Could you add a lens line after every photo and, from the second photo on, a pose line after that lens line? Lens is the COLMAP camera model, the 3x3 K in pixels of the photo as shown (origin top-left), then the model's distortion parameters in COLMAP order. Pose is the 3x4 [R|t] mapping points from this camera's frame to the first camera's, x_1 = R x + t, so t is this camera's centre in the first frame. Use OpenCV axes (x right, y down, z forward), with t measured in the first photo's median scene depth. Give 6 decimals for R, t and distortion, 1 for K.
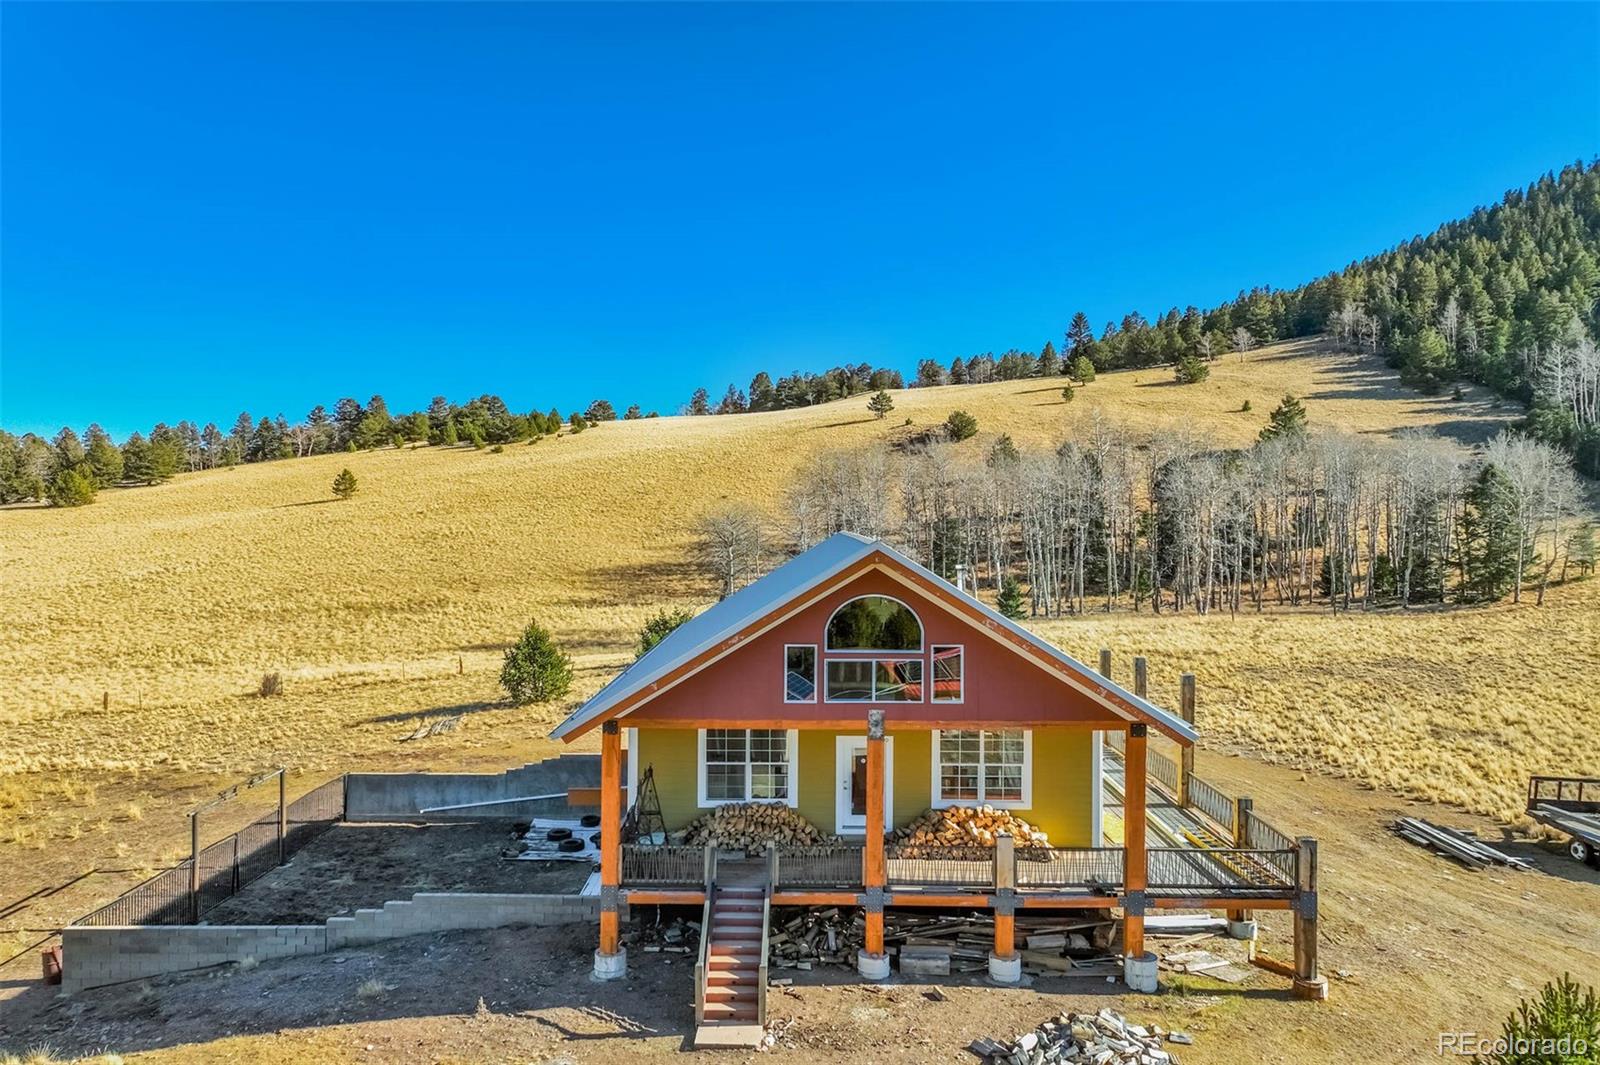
lens RADIAL K [[1146.6, 0, 800.0], [0, 1146.6, 532.5], [0, 0, 1]] dist [0.004098, 0.005920]
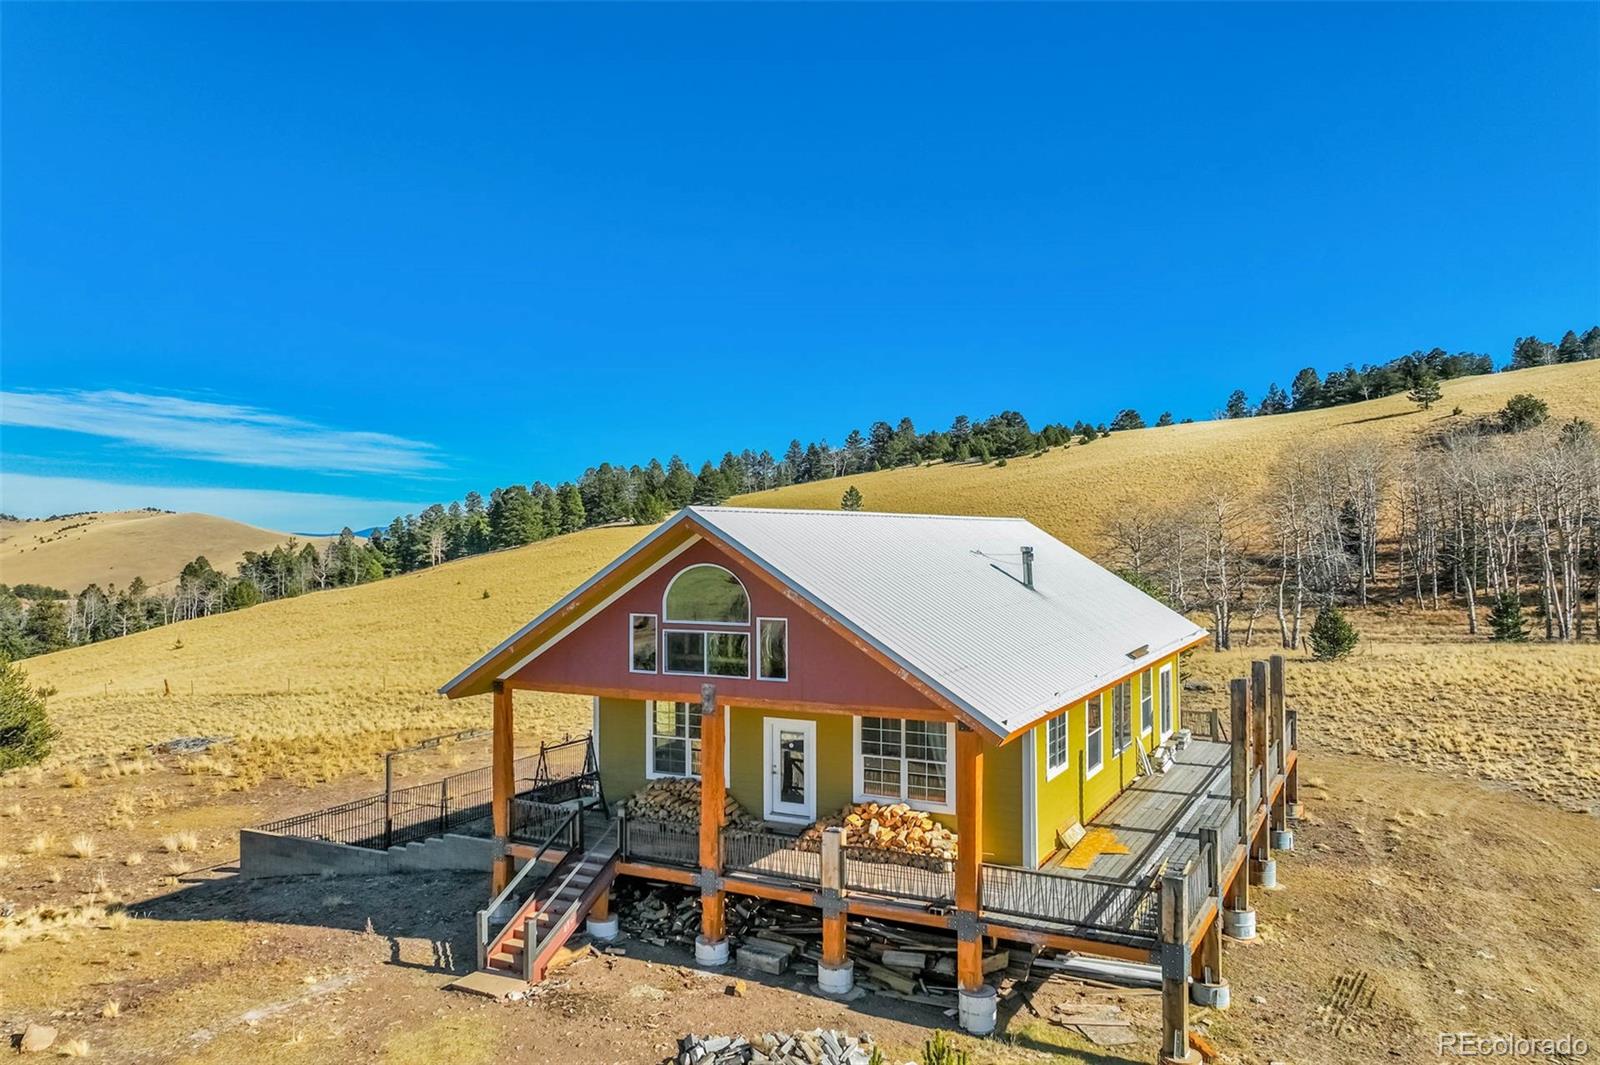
lens RADIAL K [[1146.6, 0, 800.0], [0, 1146.6, 532.5], [0, 0, 1]] dist [0.004098, 0.005920]
pose [[0.883619, -0.010979, -0.468078, 0.069919], [0.004301, 0.999873, -0.015335, 0.005128], [0.468187, 0.011537, 0.883554, 0.022190]]
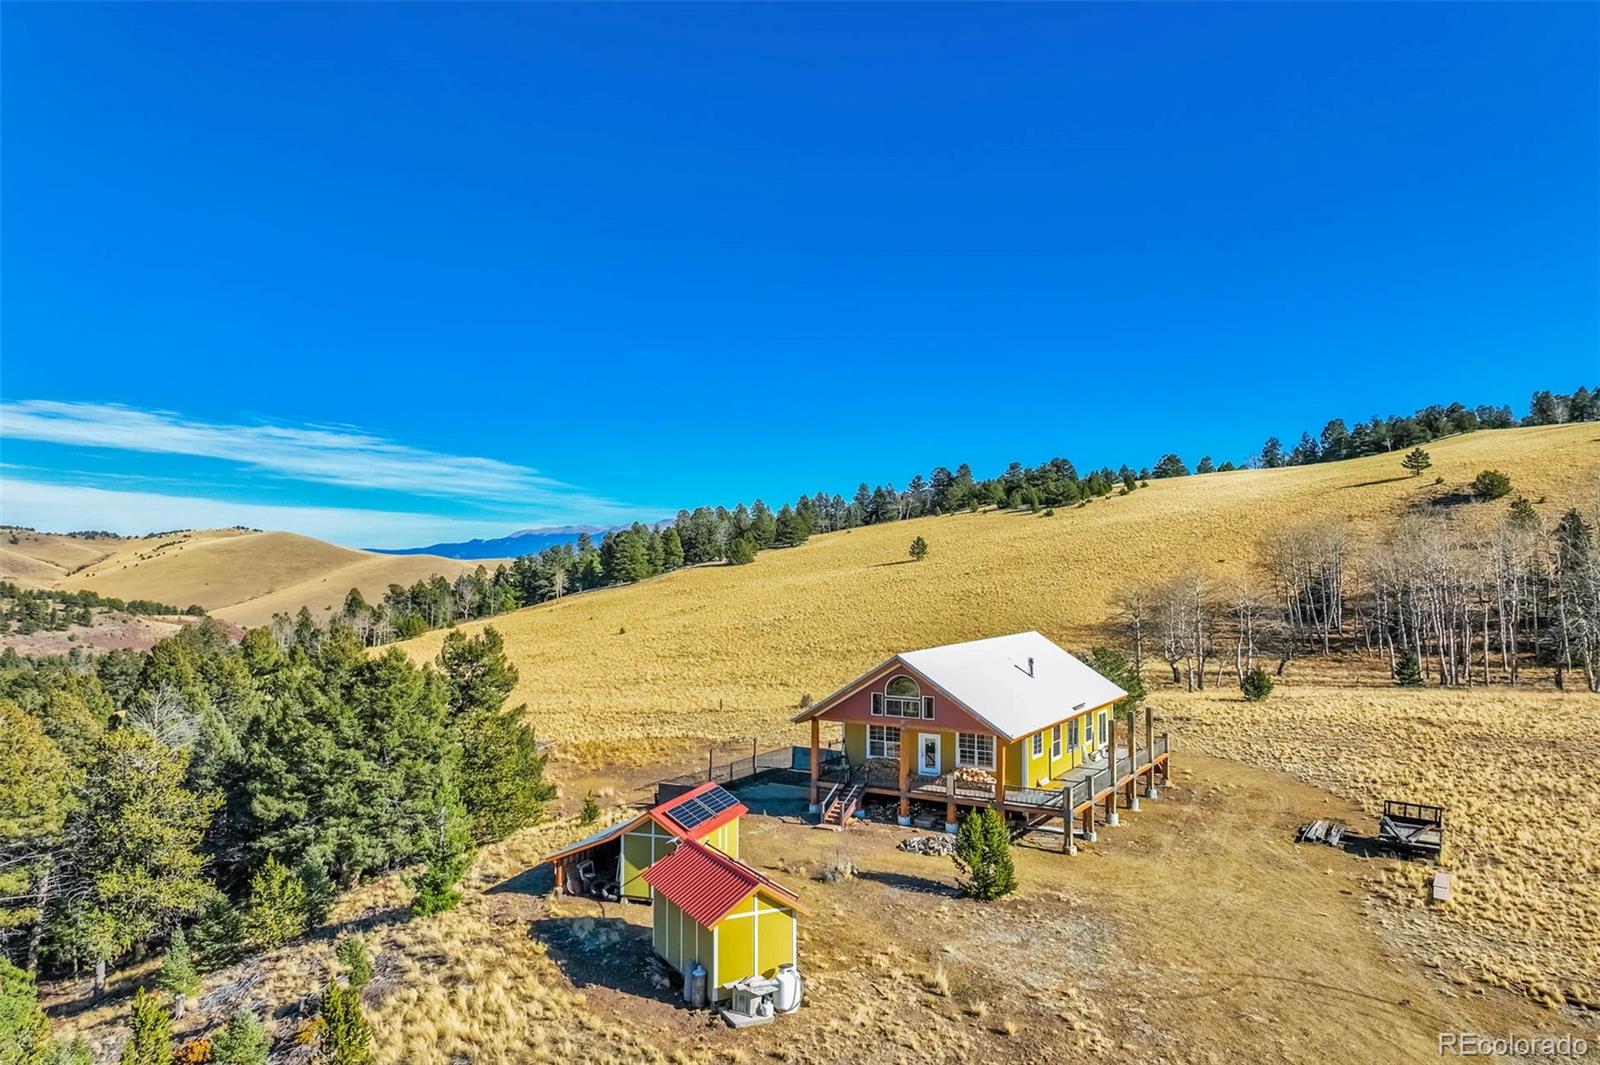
lens RADIAL K [[1146.6, 0, 800.0], [0, 1146.6, 532.5], [0, 0, 1]] dist [0.004098, 0.005920]
pose [[0.860490, -0.012667, -0.509309, 0.141399], [-0.002999, 0.999548, -0.029927, -0.022523], [0.509458, 0.027279, 0.860063, -0.160727]]
